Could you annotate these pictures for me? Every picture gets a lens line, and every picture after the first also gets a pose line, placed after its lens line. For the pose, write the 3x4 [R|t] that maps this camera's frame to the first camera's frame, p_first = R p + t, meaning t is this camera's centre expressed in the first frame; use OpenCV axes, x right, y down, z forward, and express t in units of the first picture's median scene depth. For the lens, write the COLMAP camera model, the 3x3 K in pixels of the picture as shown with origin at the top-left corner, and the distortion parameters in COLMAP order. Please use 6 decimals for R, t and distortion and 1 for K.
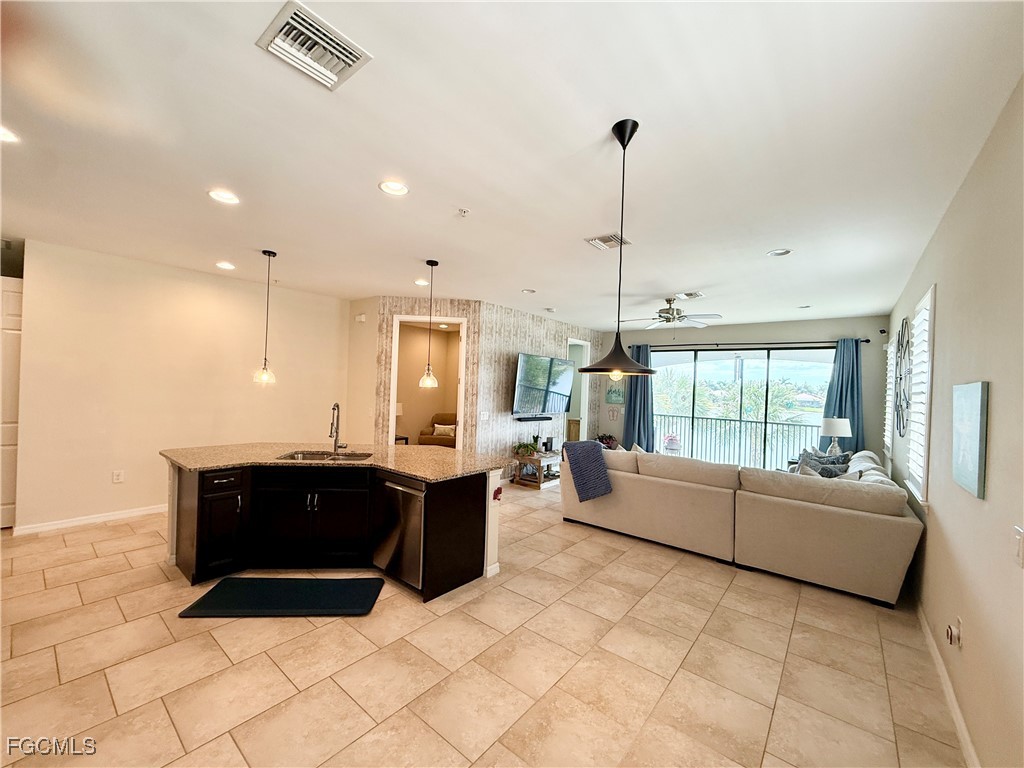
lens RADIAL K [[408.3, 0, 508.9], [0, 408.3, 385.5], [0, 0, 1]] dist [-0.002265, 0.000166]
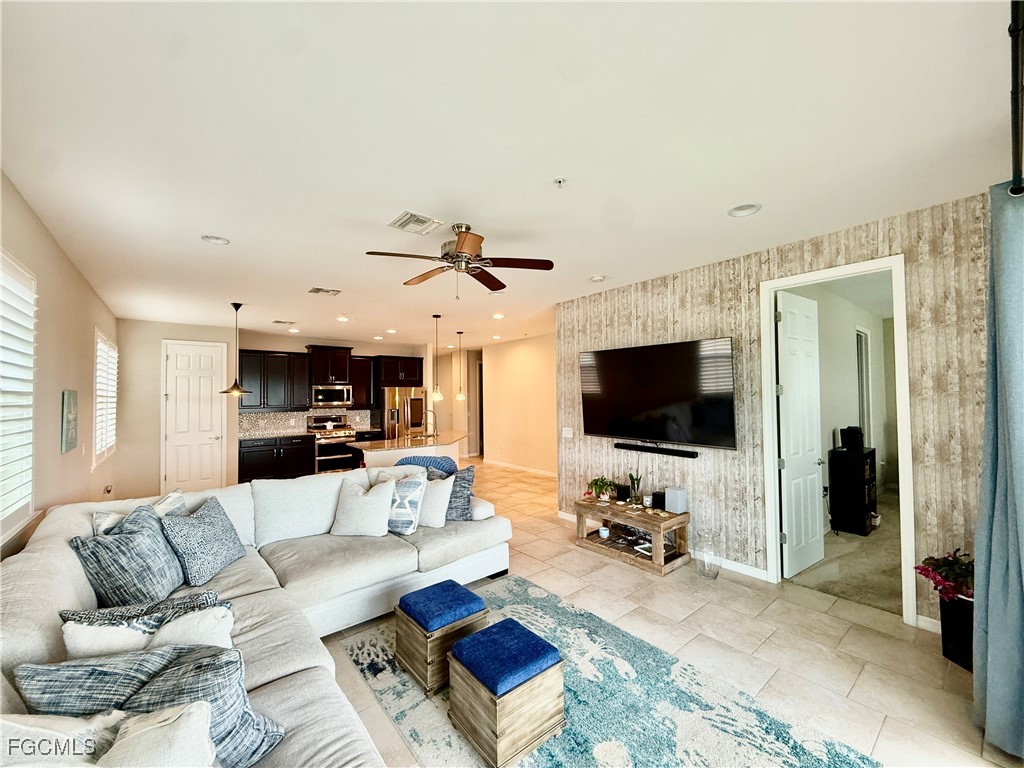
lens RADIAL K [[408.3, 0, 508.9], [0, 408.3, 385.5], [0, 0, 1]] dist [-0.002265, 0.000166]
pose [[-0.202402, -0.056924, -0.977647, 0.773325], [0.002876, 0.998270, -0.058721, 0.024680], [0.979298, -0.014697, -0.201888, 1.006065]]
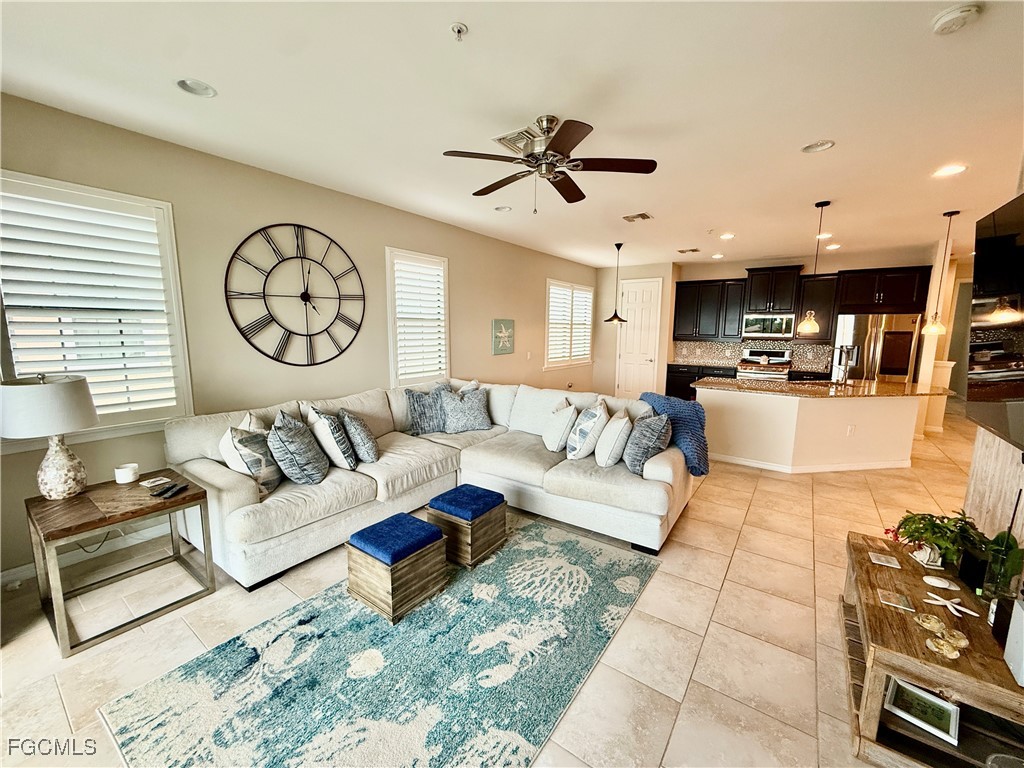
lens RADIAL K [[408.3, 0, 508.9], [0, 408.3, 385.5], [0, 0, 1]] dist [-0.002265, 0.000166]
pose [[-0.997259, -0.035346, -0.065008, 0.395130], [-0.044082, 0.989413, 0.138272, 0.017739], [0.059432, 0.140758, -0.988259, 1.284737]]
